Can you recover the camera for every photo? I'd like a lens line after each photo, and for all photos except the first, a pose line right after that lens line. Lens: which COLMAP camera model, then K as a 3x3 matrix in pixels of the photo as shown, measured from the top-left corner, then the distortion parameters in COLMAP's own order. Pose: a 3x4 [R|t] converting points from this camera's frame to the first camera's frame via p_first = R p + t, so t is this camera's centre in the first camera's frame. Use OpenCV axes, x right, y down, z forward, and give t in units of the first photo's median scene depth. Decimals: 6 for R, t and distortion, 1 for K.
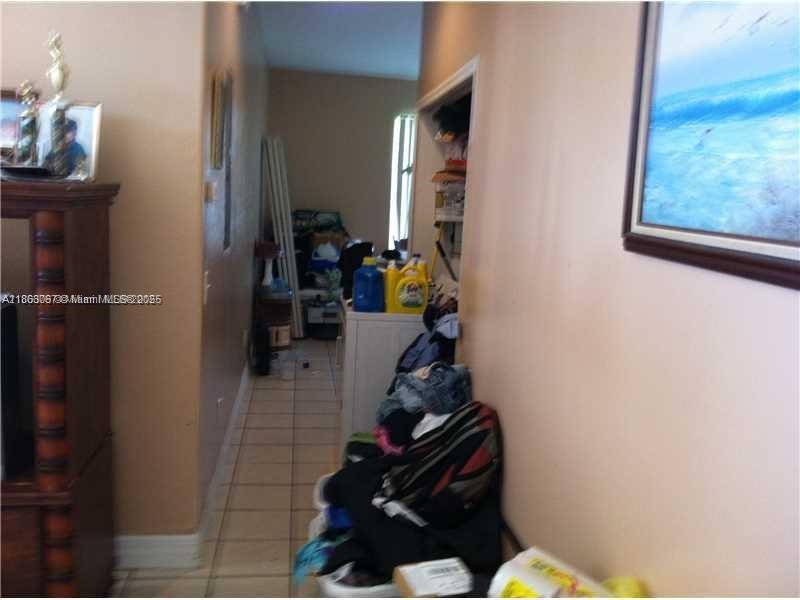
lens RADIAL K [[758.8, 0, 400.5], [0, 758.8, 299.4], [0, 0, 1]] dist [0.078787, 0.000000]
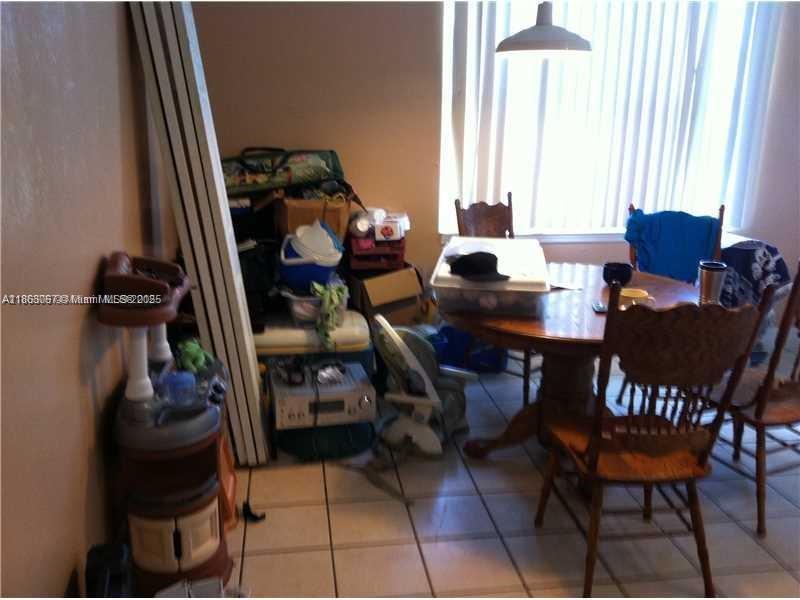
lens RADIAL K [[758.8, 0, 398.2], [0, 758.8, 300.8], [0, 0, 1]] dist [0.078787, 0.000000]
pose [[0.999459, -0.027998, 0.017243, -0.056200], [0.026154, 0.994724, 0.099193, -0.072372], [-0.019929, -0.098688, 0.994919, 0.551544]]
